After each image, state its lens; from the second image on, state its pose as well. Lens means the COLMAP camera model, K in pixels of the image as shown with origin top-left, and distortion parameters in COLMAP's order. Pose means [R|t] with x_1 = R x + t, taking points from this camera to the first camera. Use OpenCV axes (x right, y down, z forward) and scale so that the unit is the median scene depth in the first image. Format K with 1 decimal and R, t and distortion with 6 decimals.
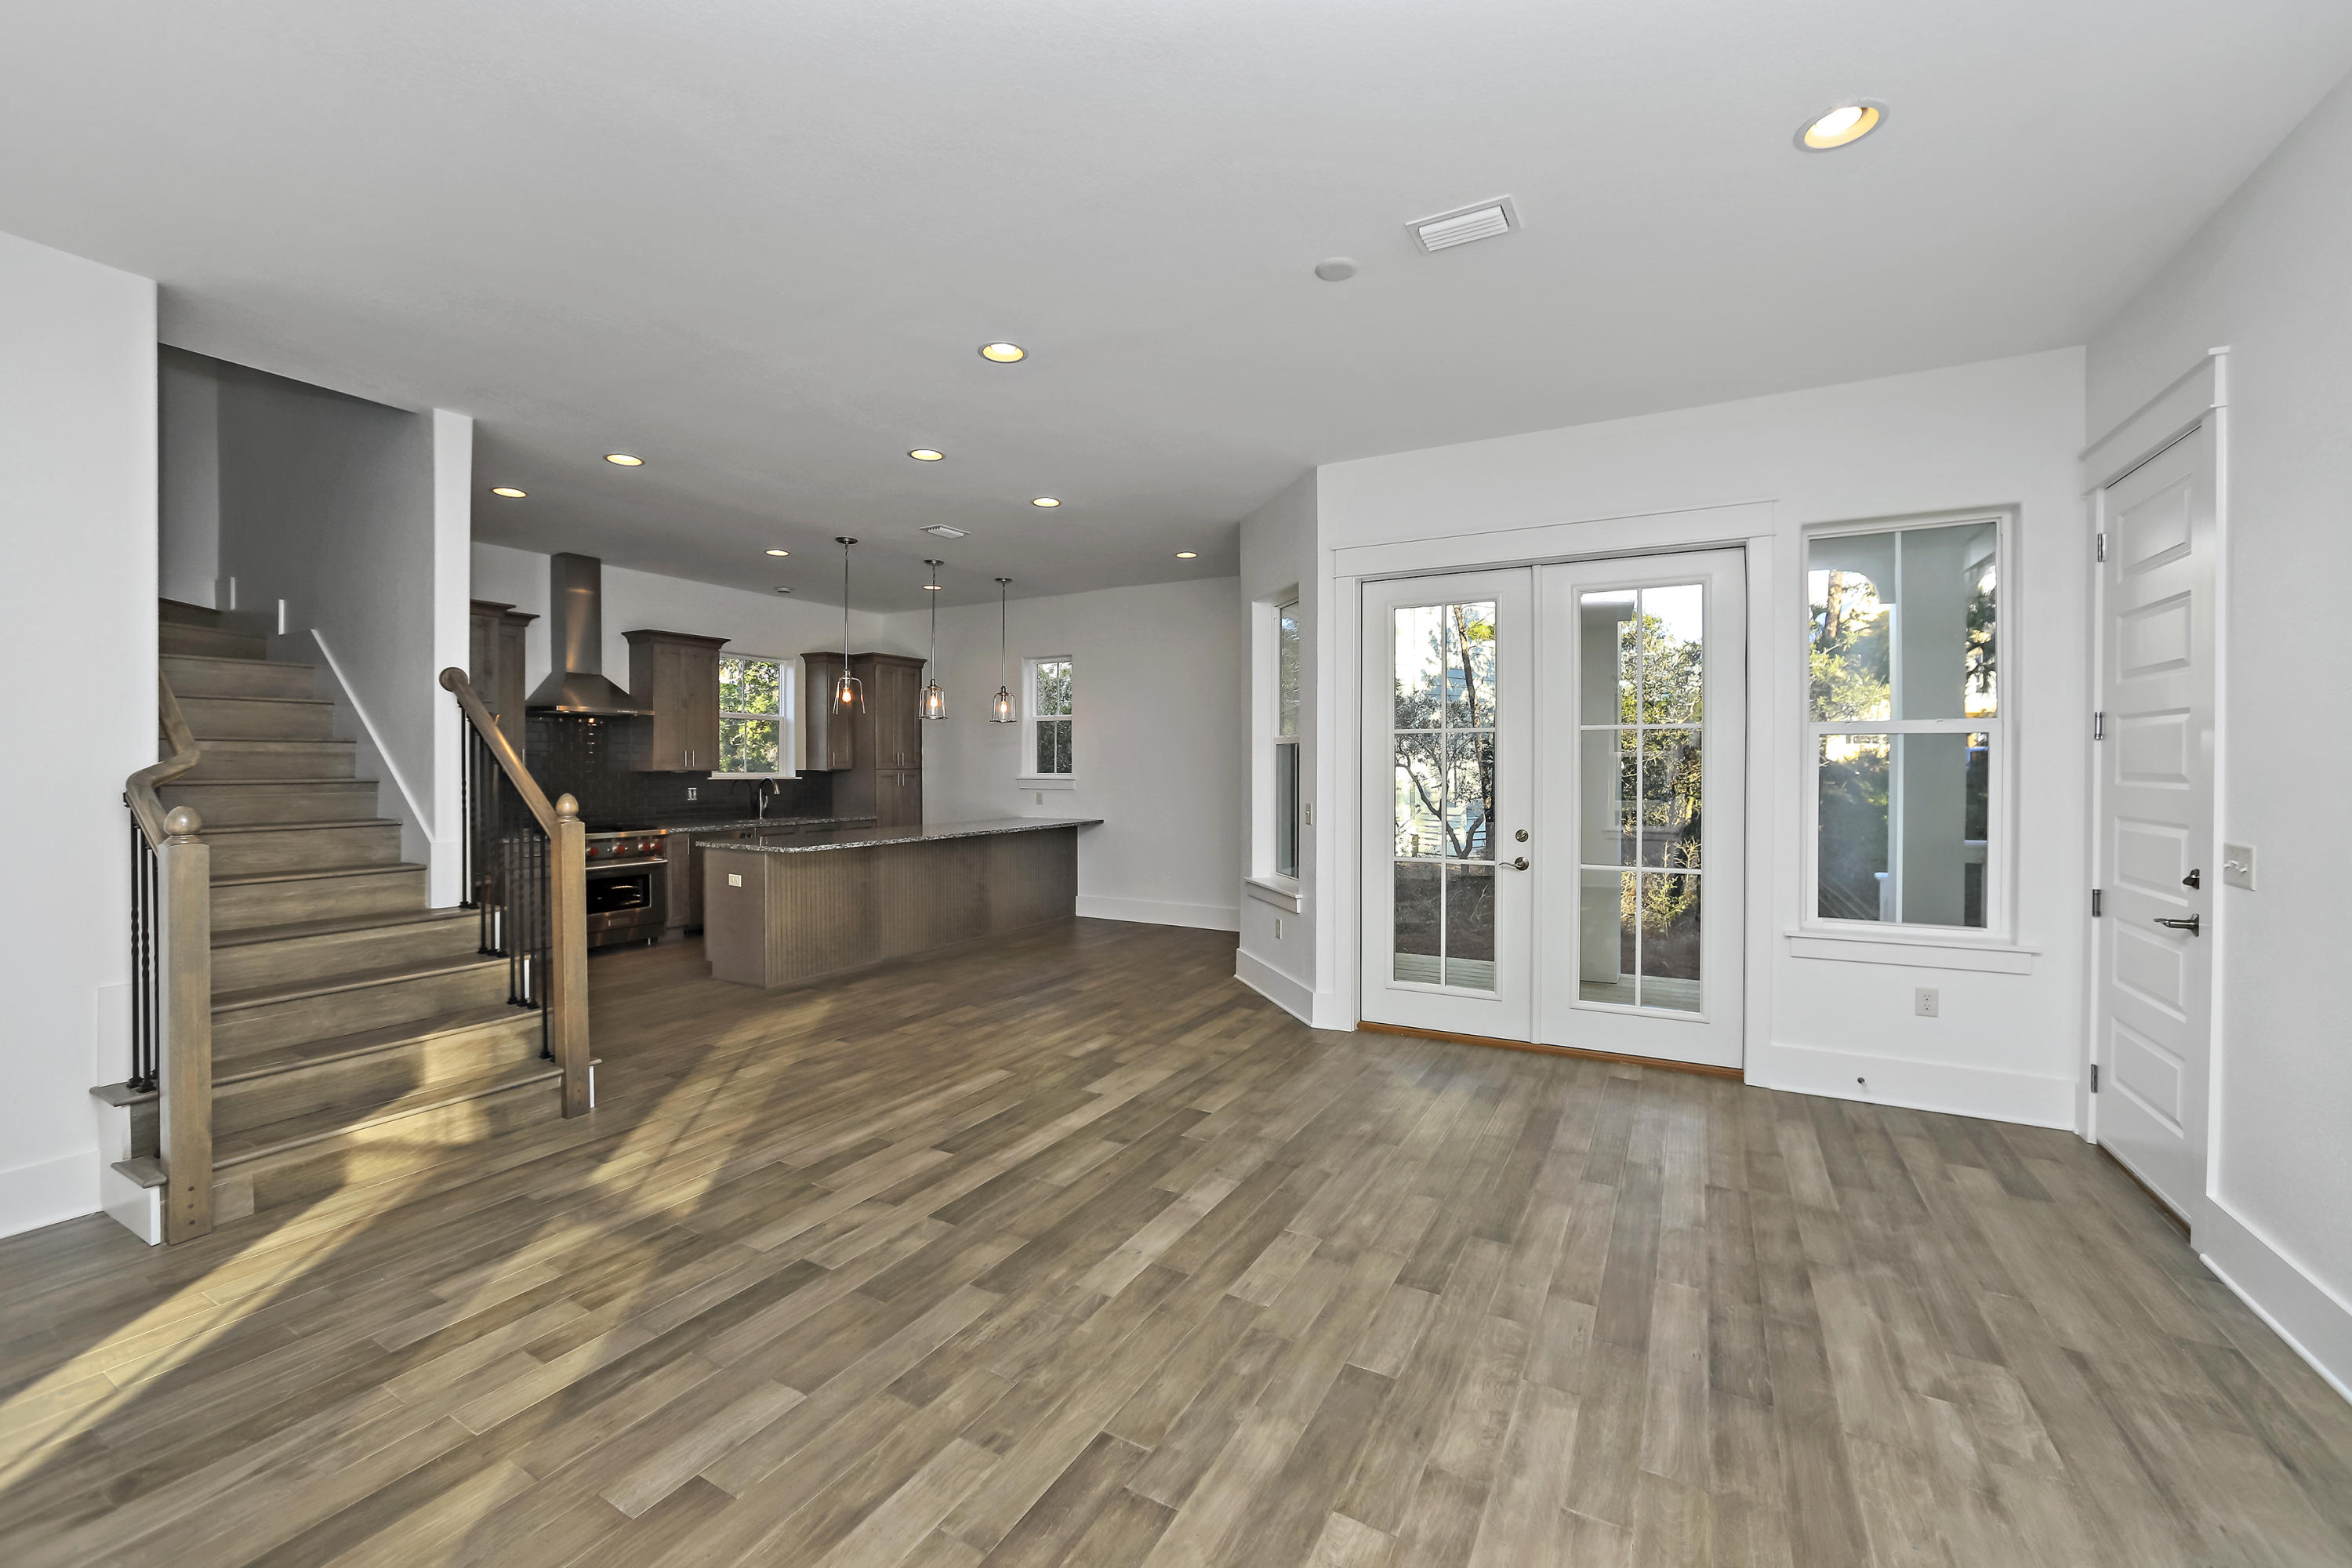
lens RADIAL K [[968.8, 0, 1182.6], [0, 968.8, 781.8], [0, 0, 1]] dist [-0.039941, 0.017285]
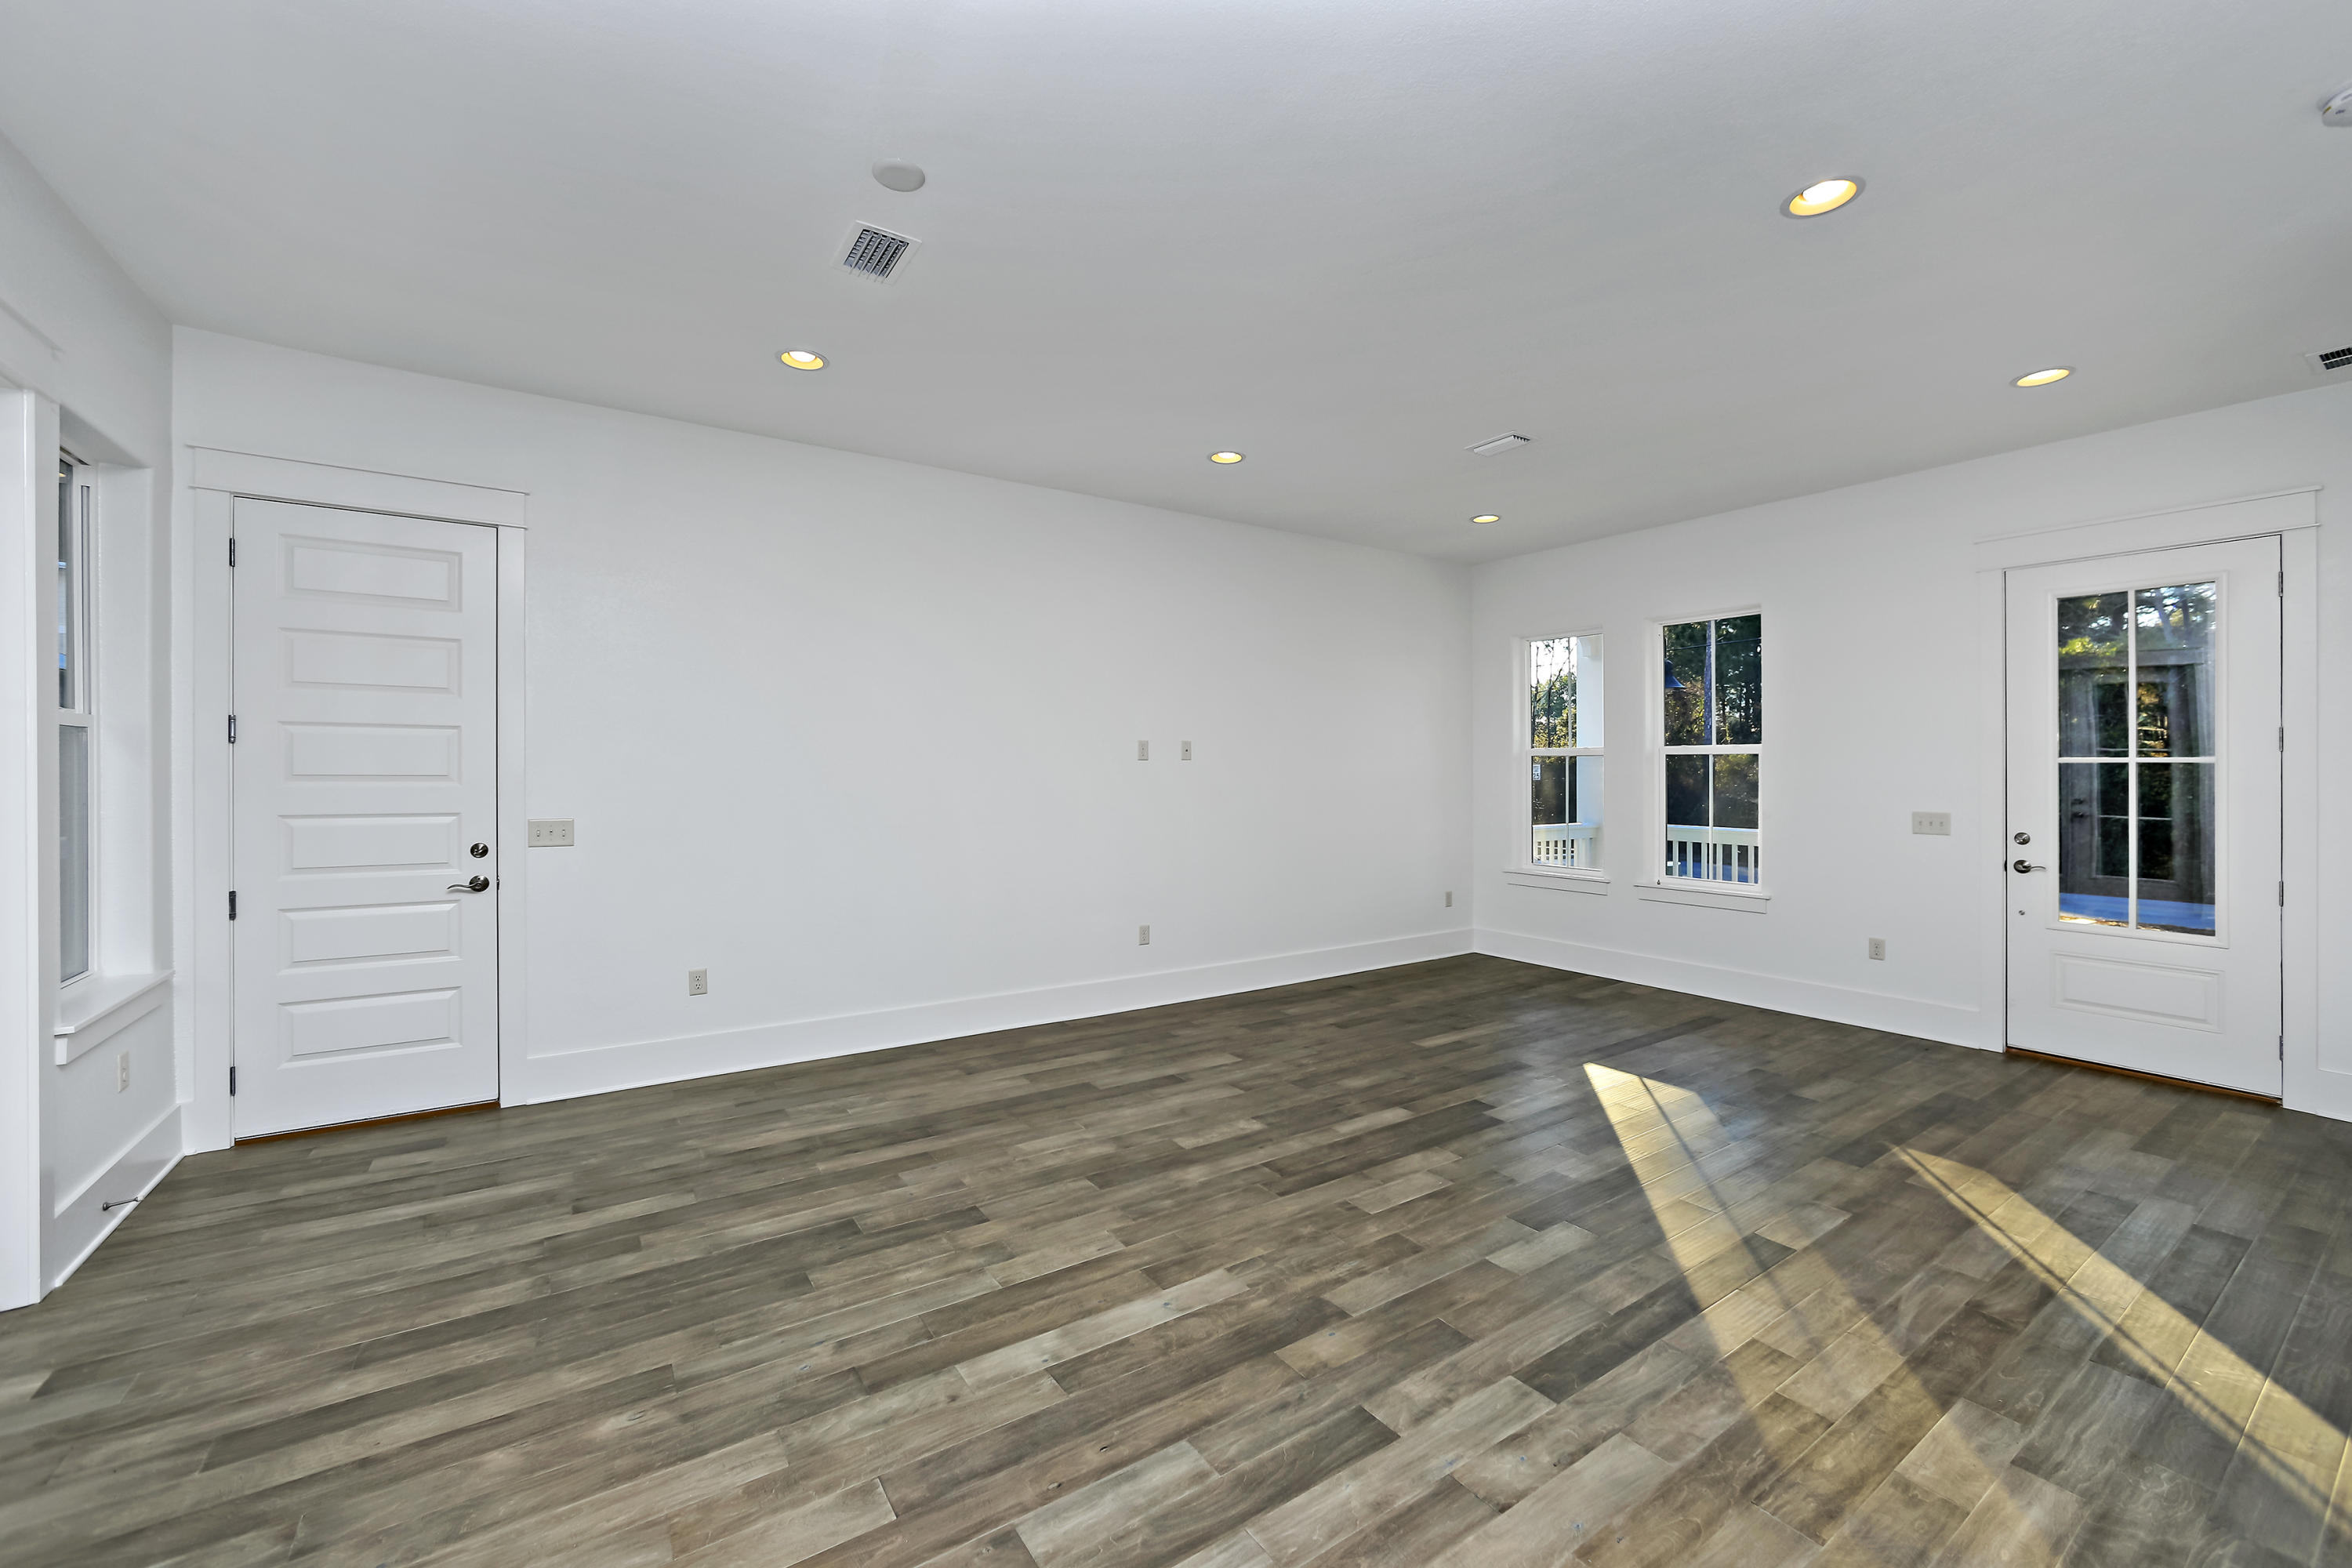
lens RADIAL K [[936.2, 0, 1182.9], [0, 936.2, 778.4], [0, 0, 1]] dist [-0.040936, 0.017540]
pose [[-0.896632, -0.009235, 0.442681, -0.403226], [0.002286, 0.999673, 0.025484, -0.029136], [-0.442771, 0.023861, -0.896317, 1.605786]]
